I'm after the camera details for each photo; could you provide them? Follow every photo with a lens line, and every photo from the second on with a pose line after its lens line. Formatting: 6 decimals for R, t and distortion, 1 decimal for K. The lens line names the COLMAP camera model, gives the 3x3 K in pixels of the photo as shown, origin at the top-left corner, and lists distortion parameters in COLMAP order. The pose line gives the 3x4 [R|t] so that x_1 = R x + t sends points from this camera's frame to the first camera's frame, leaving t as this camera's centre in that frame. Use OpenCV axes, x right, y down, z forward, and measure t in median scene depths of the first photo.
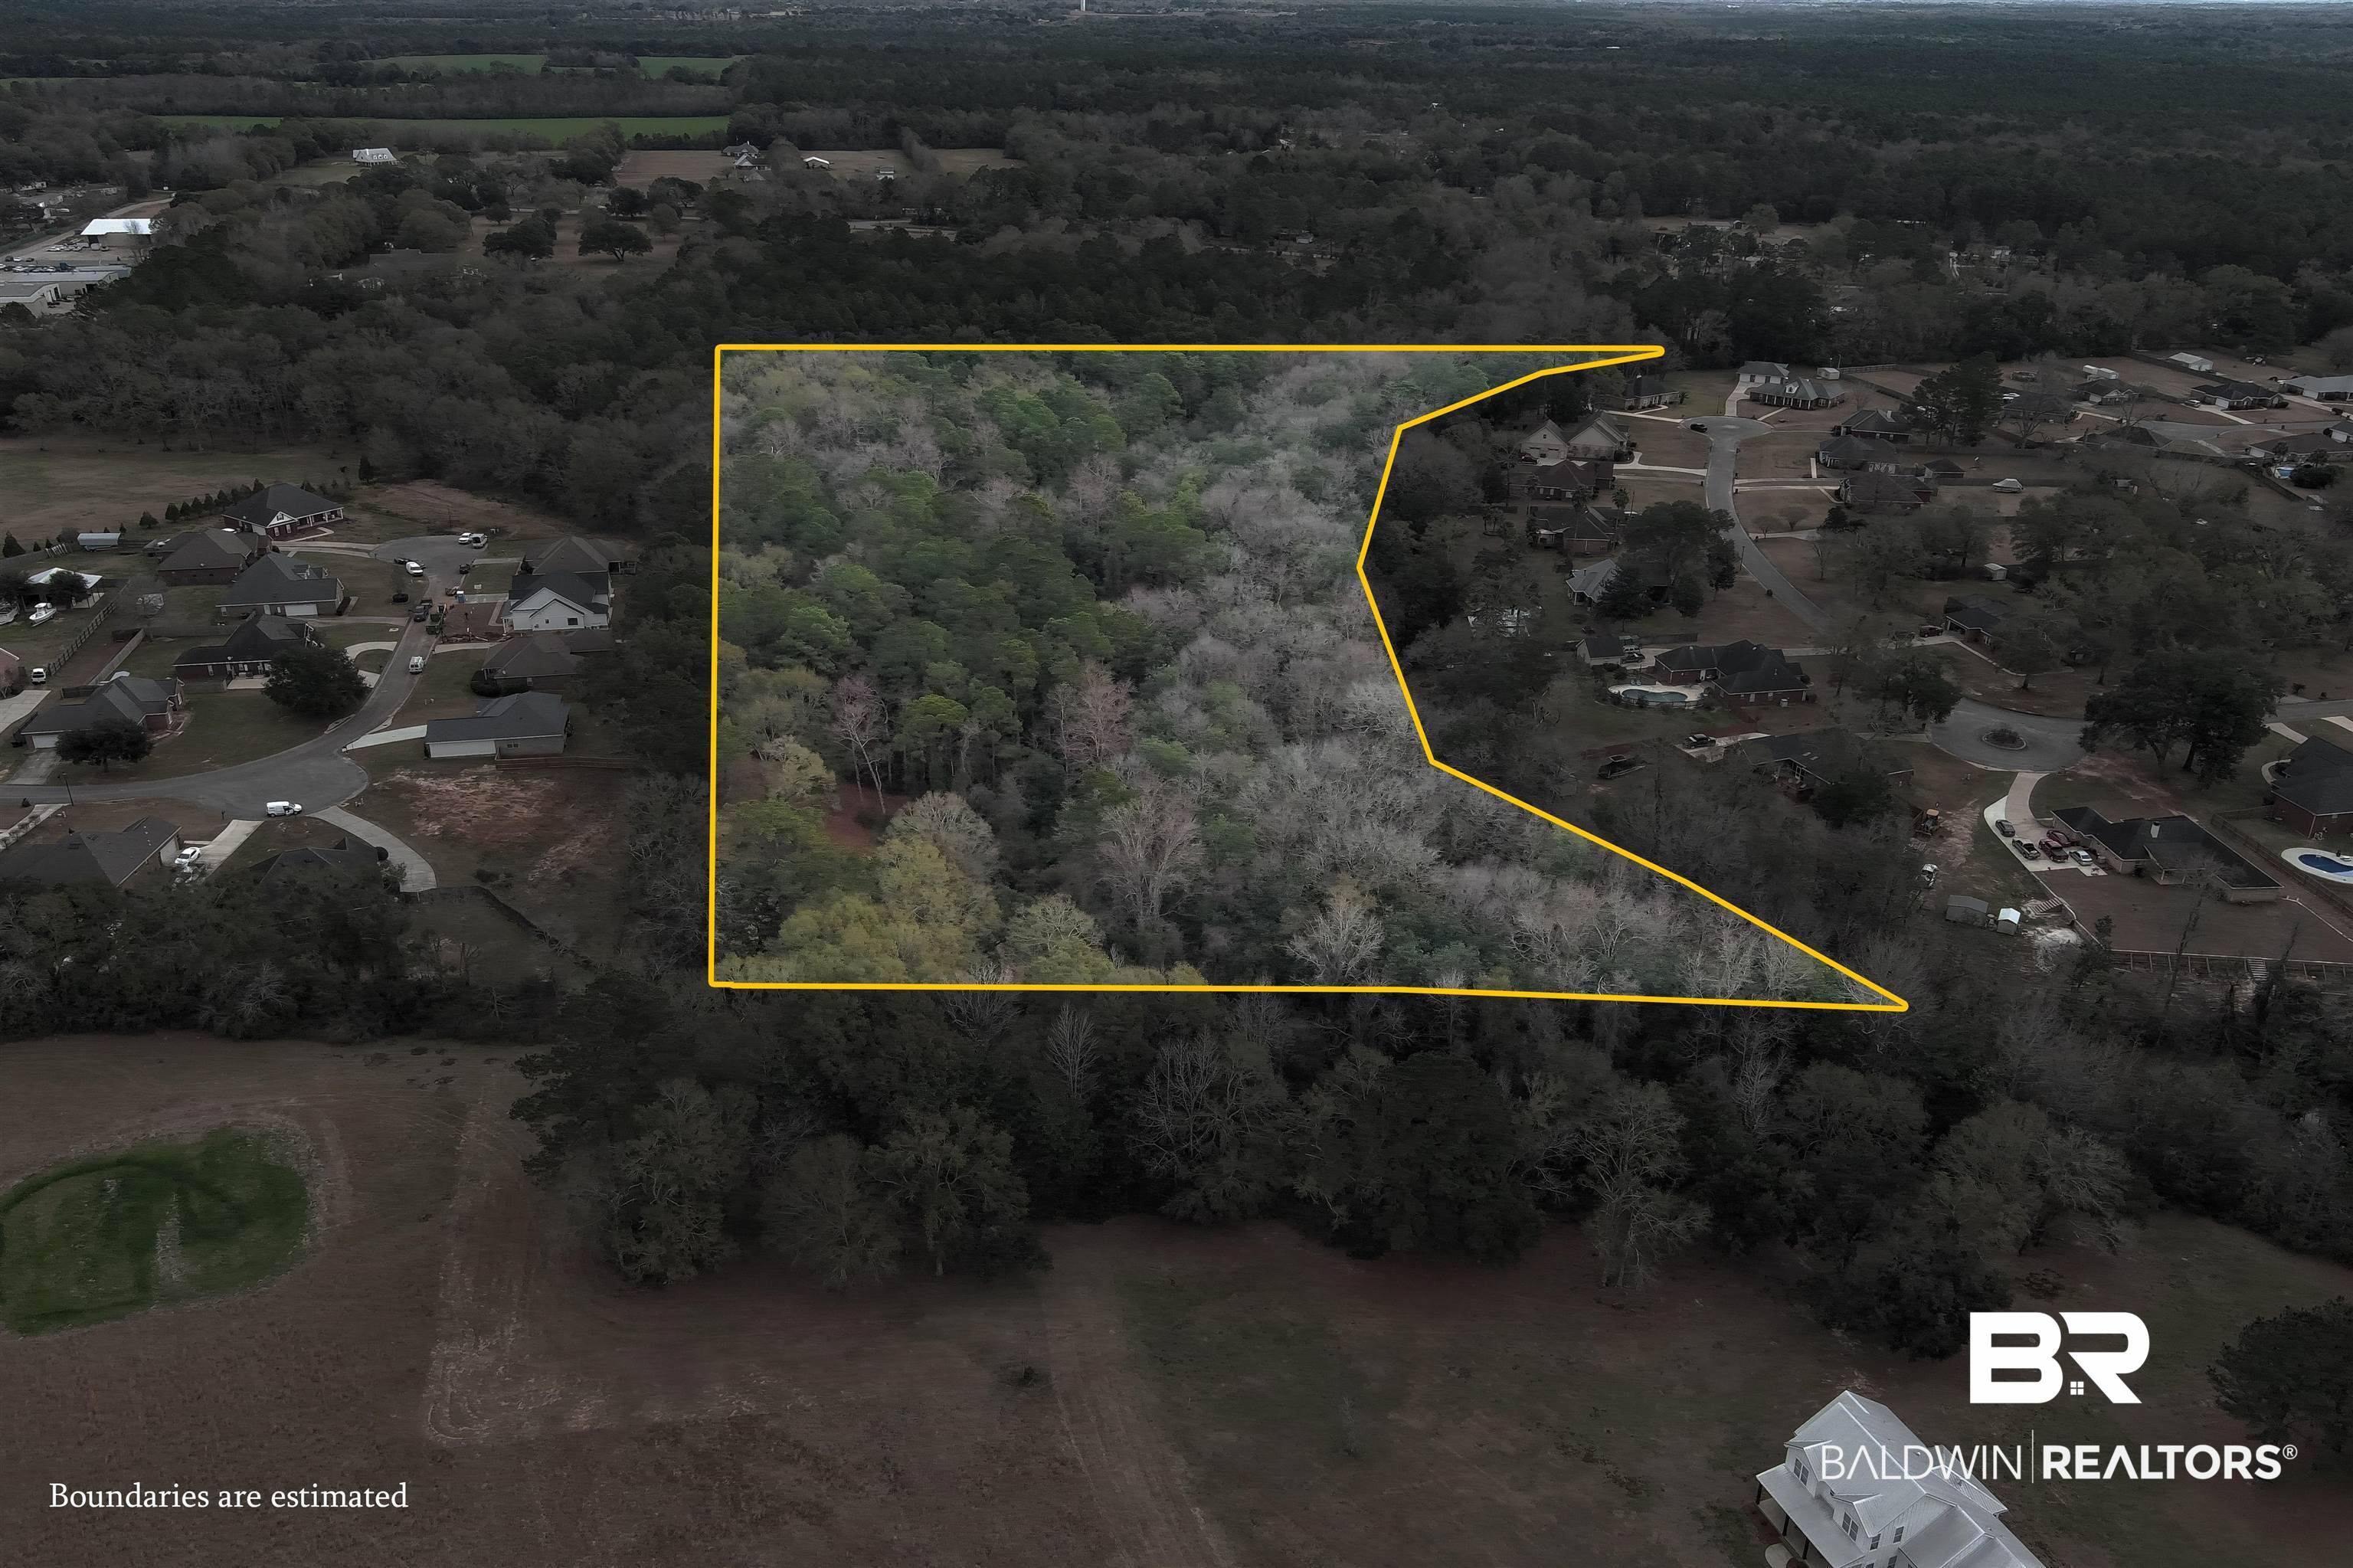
lens RADIAL K [[1827.4, 0, 1176.5], [0, 1827.4, 784.0], [0, 0, 1]] dist [0.008218, -0.006451]
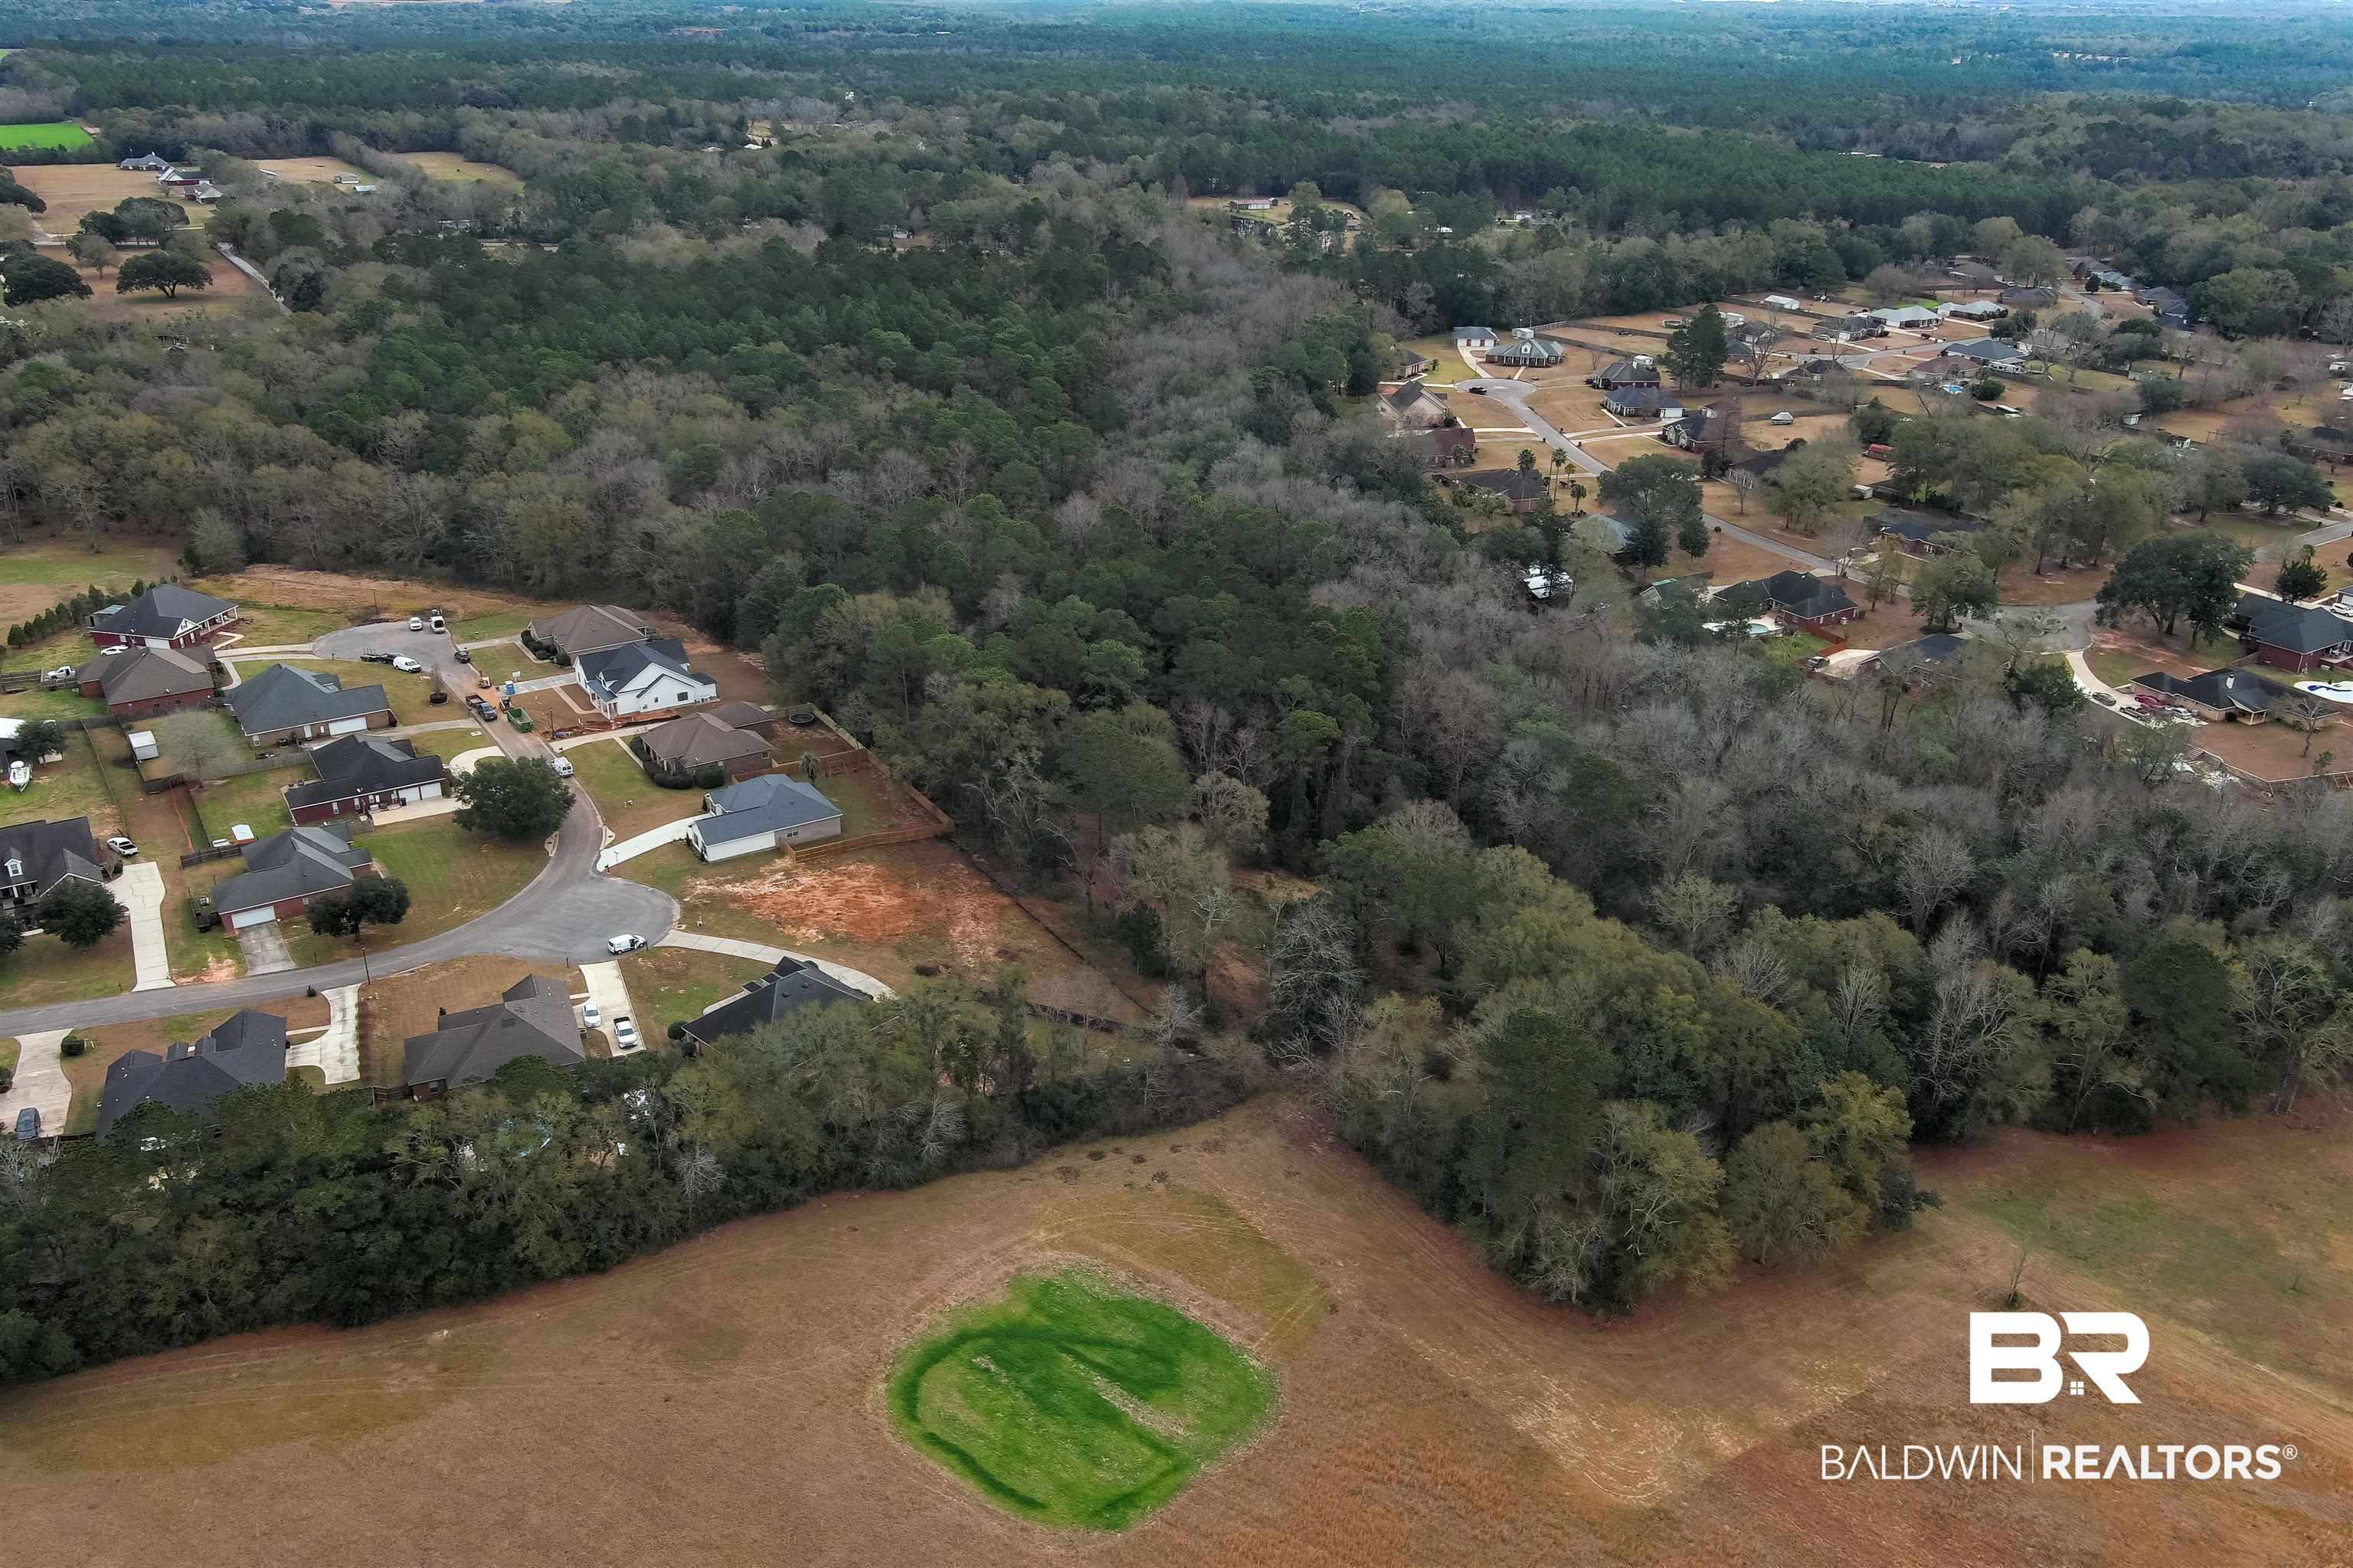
lens RADIAL K [[1827.4, 0, 1176.5], [0, 1827.4, 784.0], [0, 0, 1]] dist [0.008218, -0.006451]
pose [[0.927194, -0.150734, 0.342915, -0.355294], [0.148229, 0.988380, 0.033668, -0.034399], [-0.344005, 0.019614, 0.938763, 0.064140]]
